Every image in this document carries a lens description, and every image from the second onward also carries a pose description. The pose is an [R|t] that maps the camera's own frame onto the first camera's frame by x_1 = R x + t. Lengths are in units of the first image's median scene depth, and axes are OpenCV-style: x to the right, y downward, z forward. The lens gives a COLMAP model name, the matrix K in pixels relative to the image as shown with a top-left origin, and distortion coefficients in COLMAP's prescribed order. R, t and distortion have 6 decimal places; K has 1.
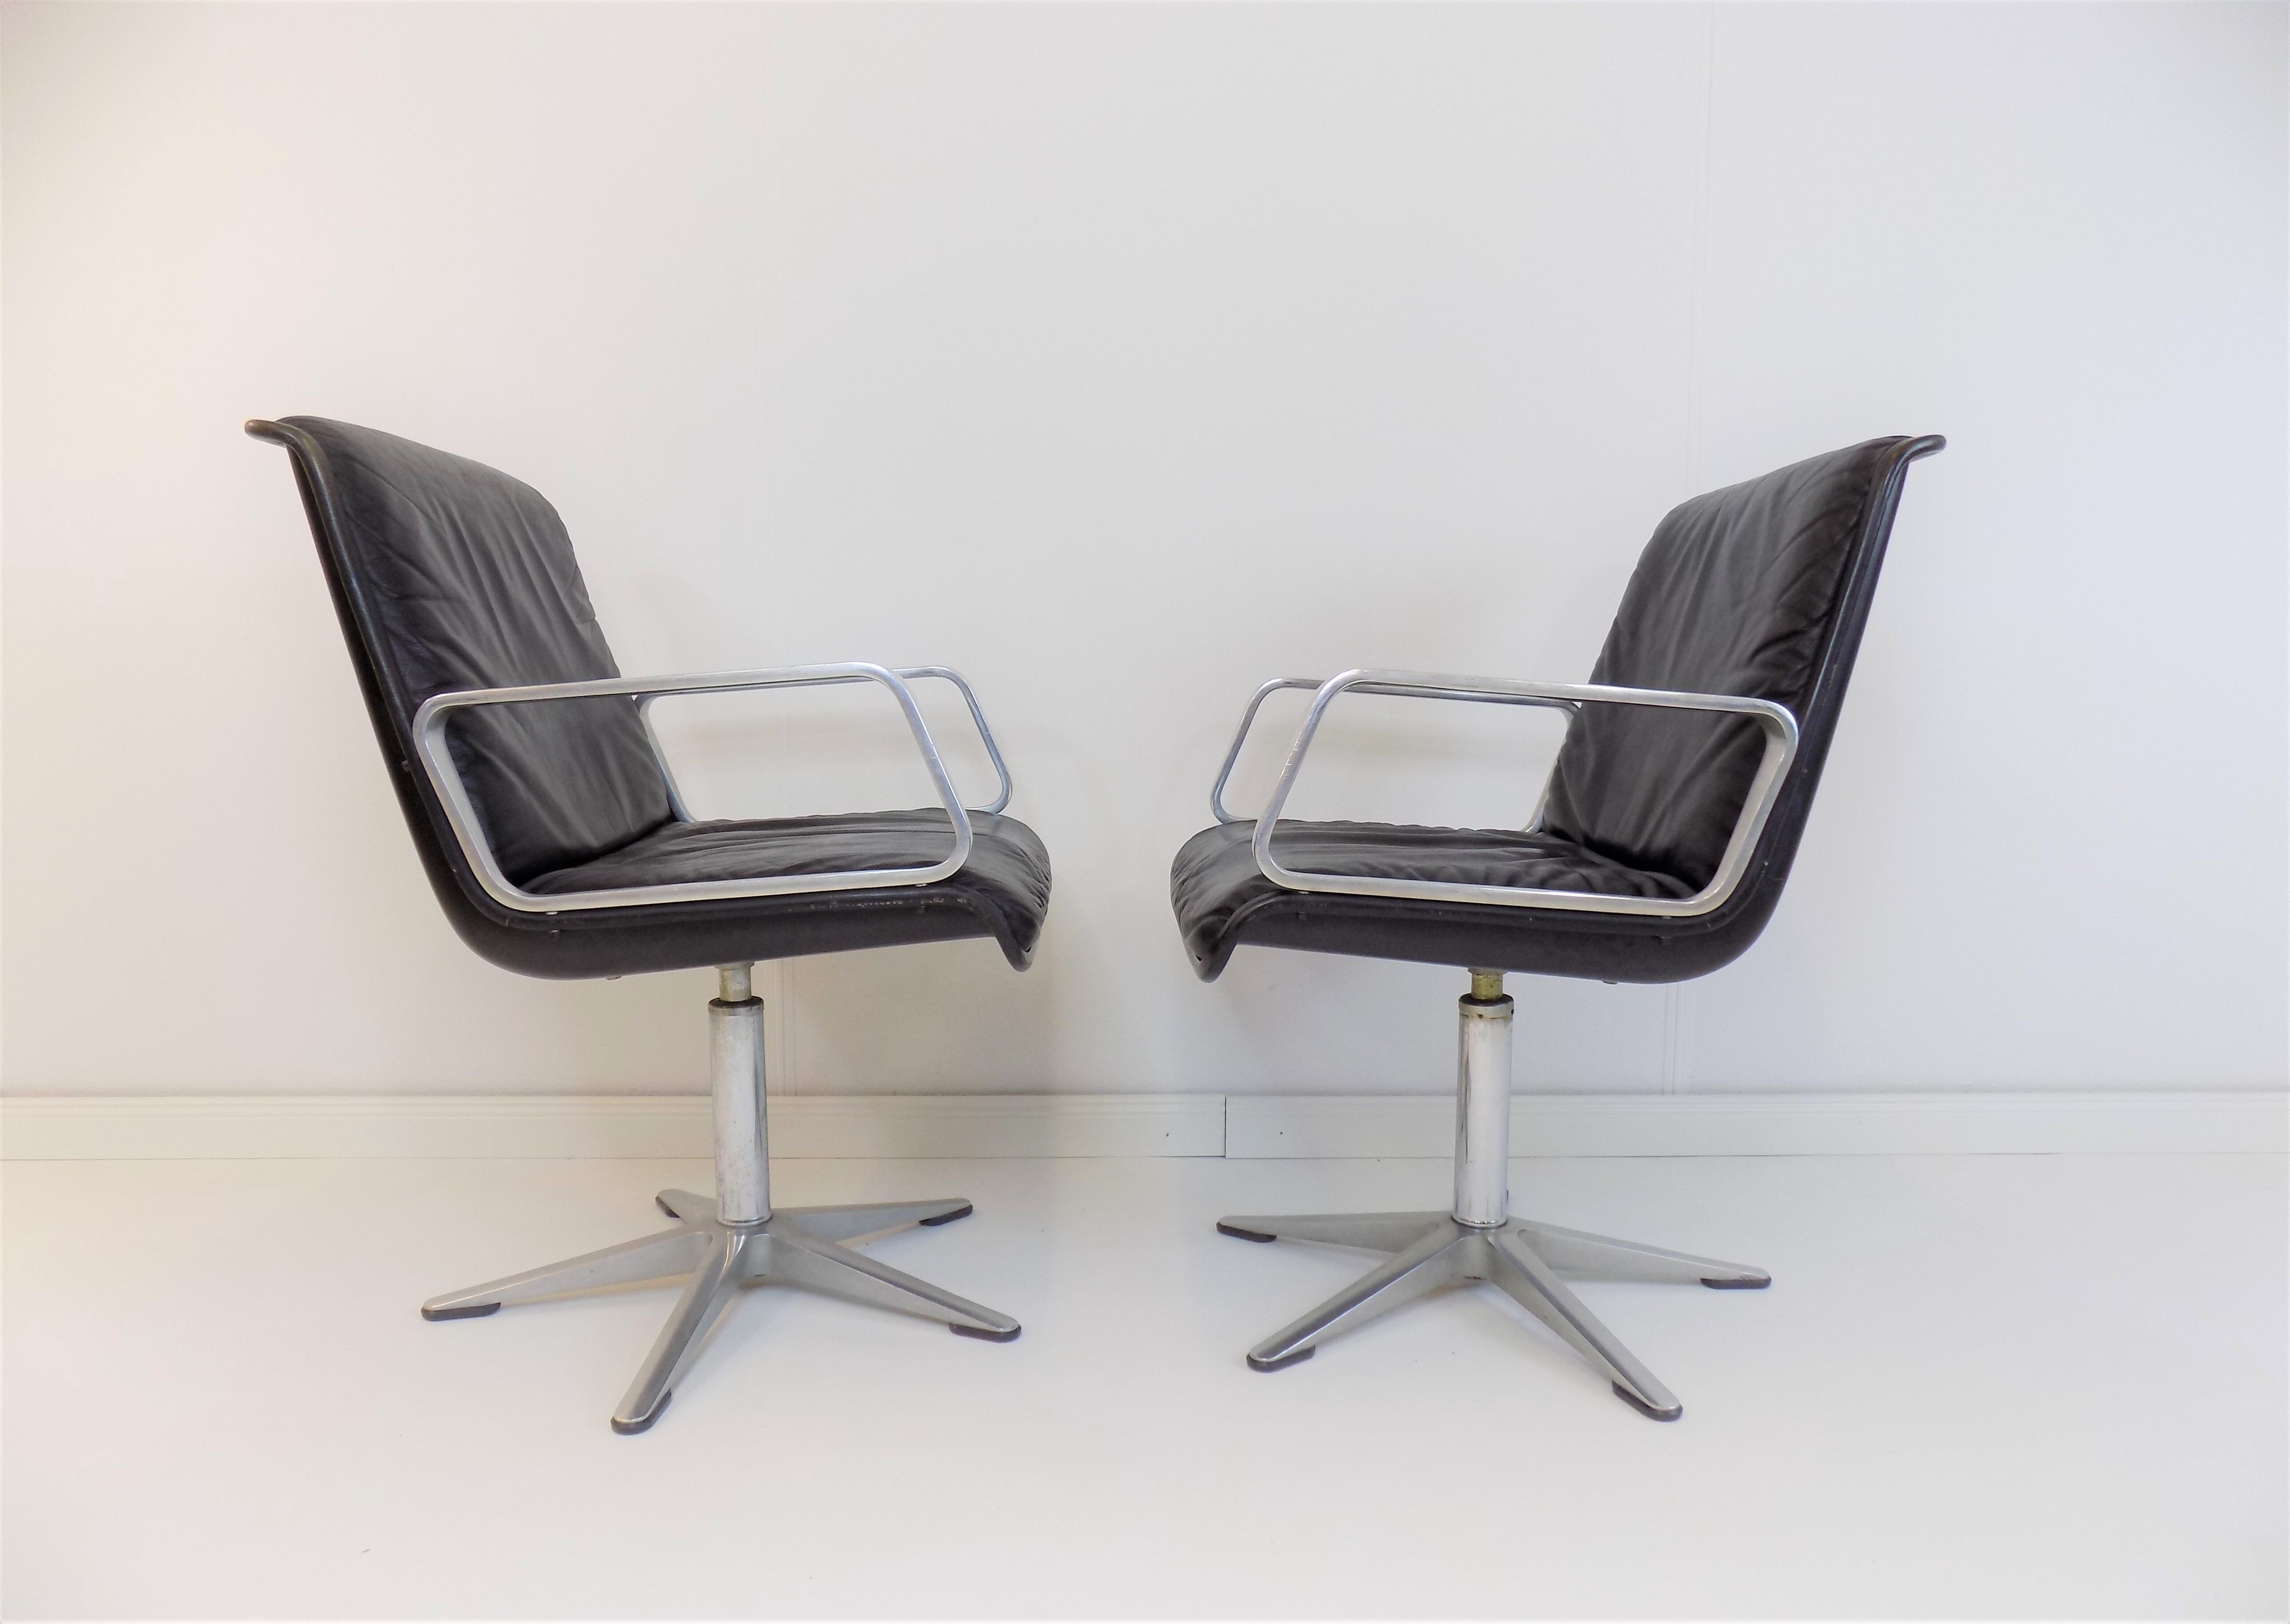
lens RADIAL K [[1553.6, 0, 1145.0], [0, 1553.6, 812.0], [0, 0, 1]] dist [-0.043607, -0.000328]
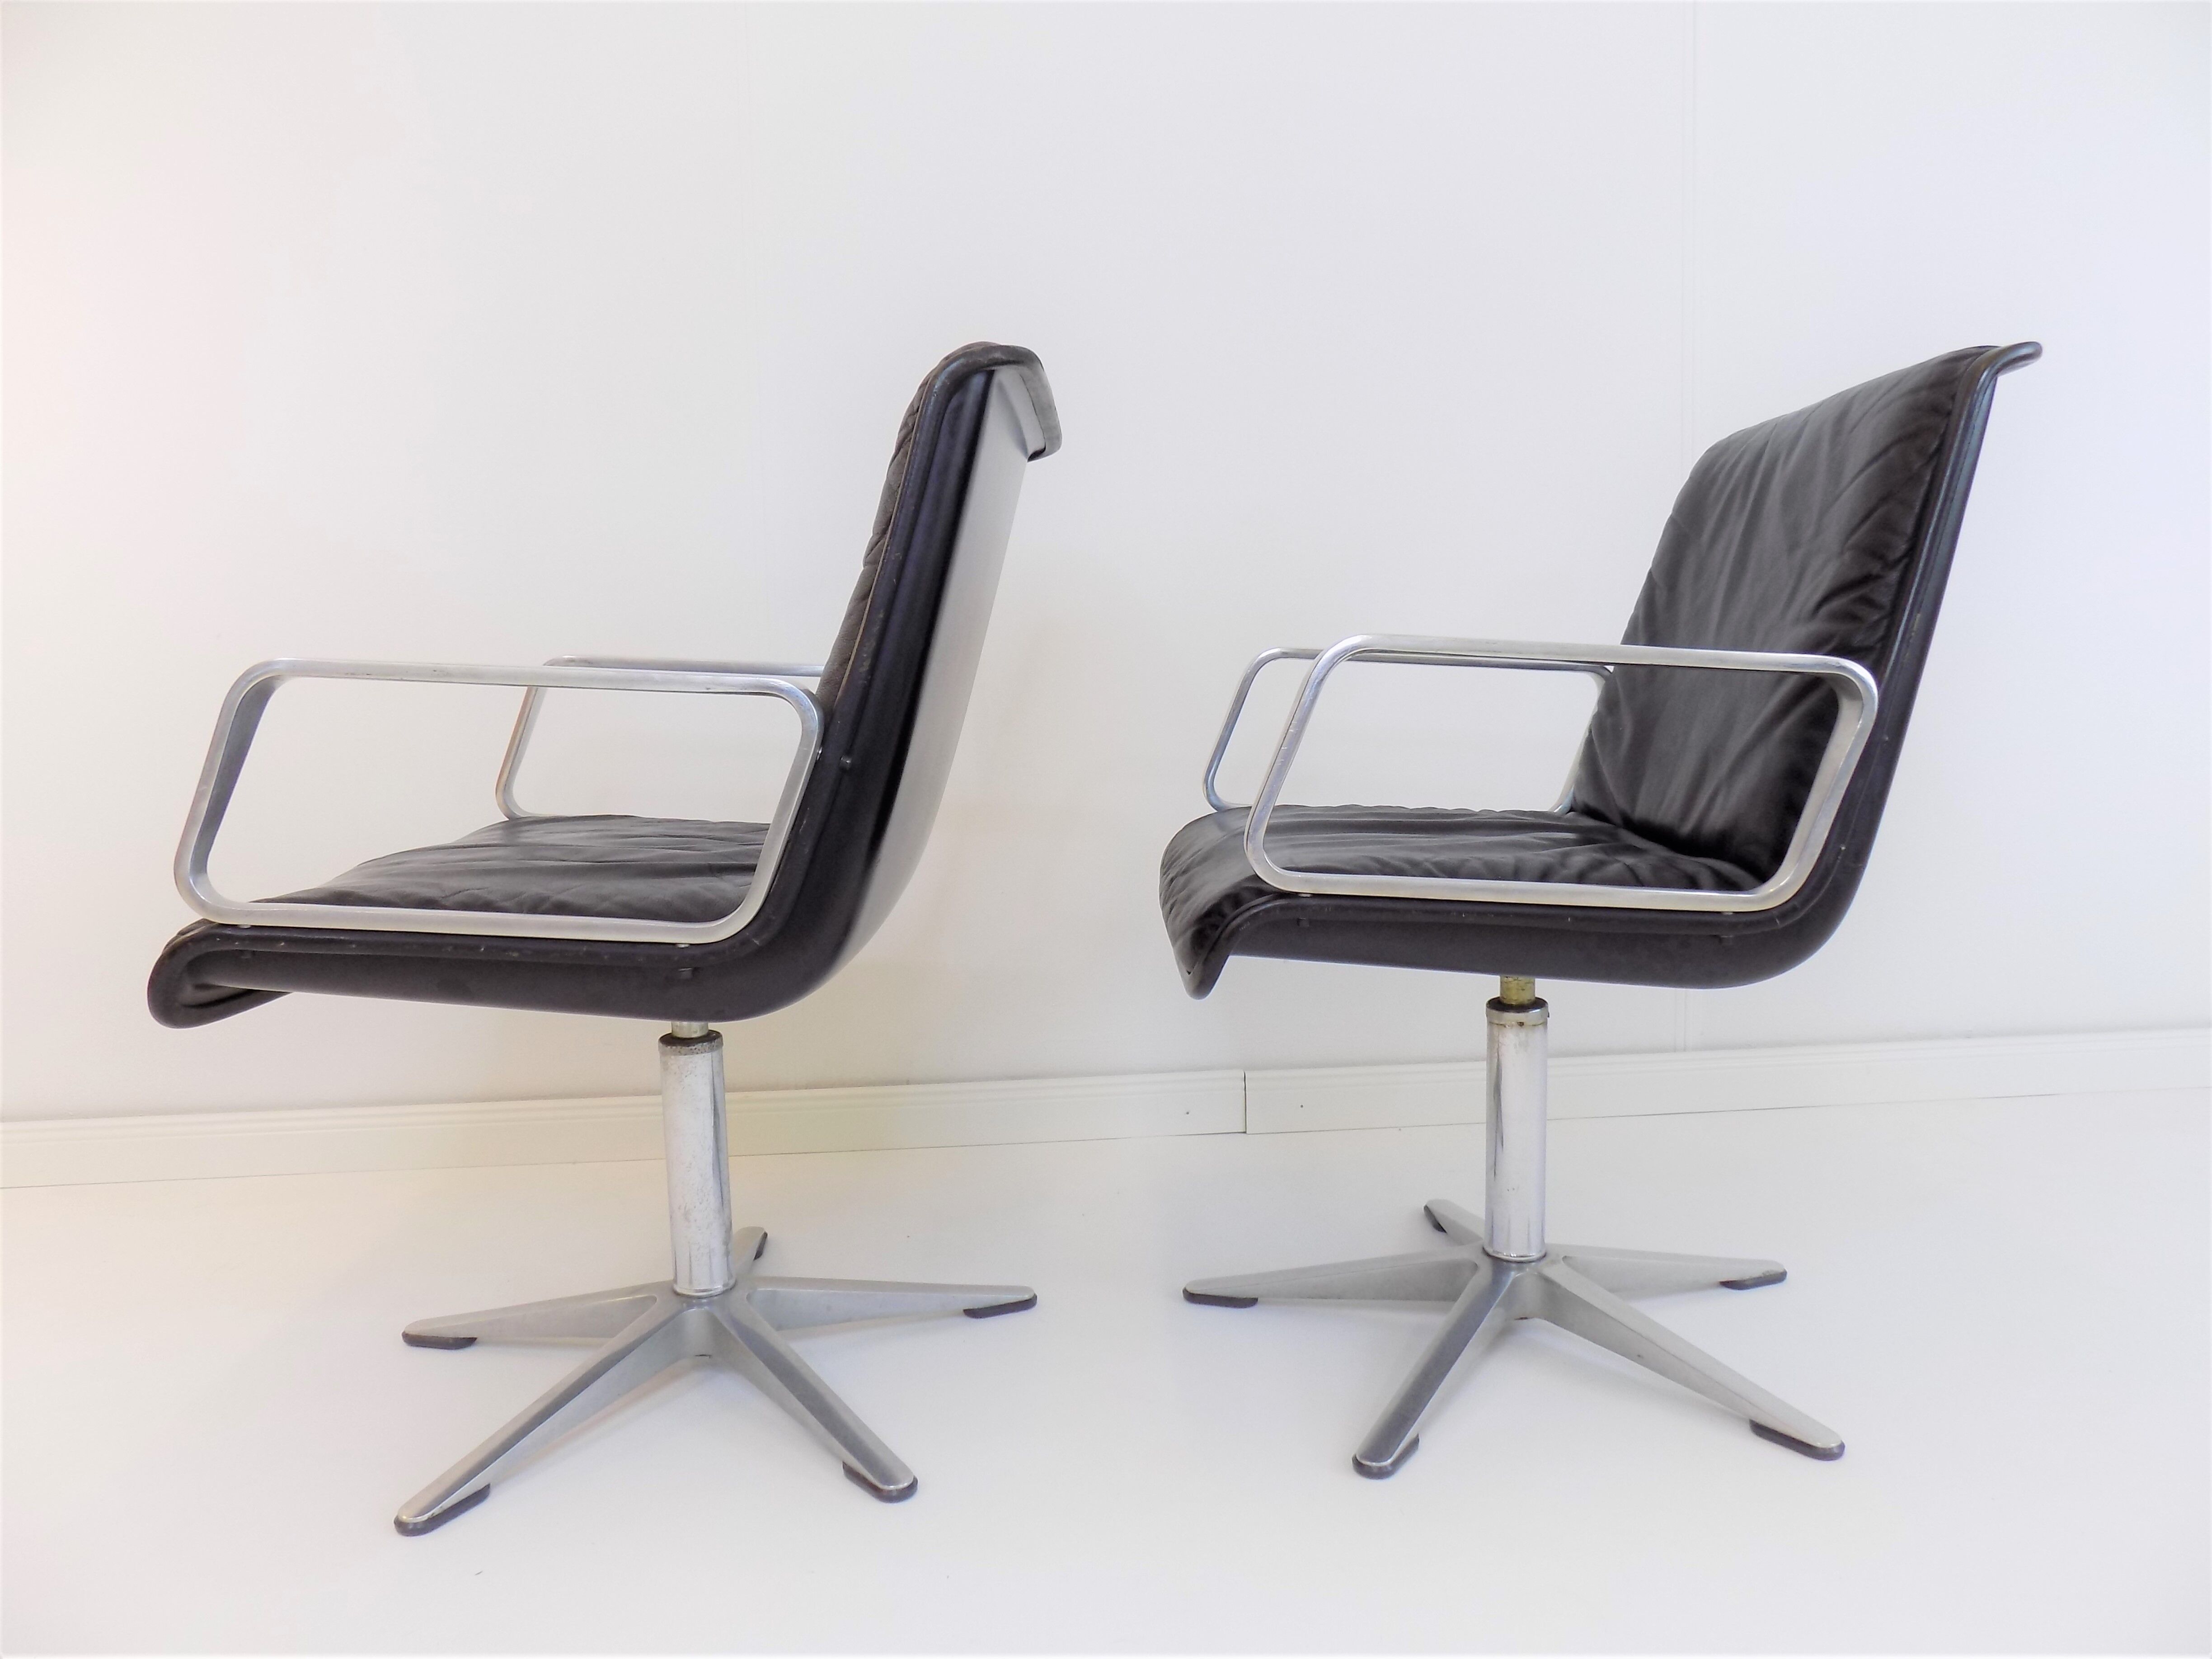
lens RADIAL K [[1590.2, 0, 1092.1], [0, 1590.2, 791.6], [0, 0, 1]] dist [-0.076046, 0.076118]
pose [[0.998949, -0.026582, -0.037339, 0.017004], [0.026620, 0.999645, 0.000541, -0.008588], [0.037312, -0.001534, 0.999302, 0.102436]]
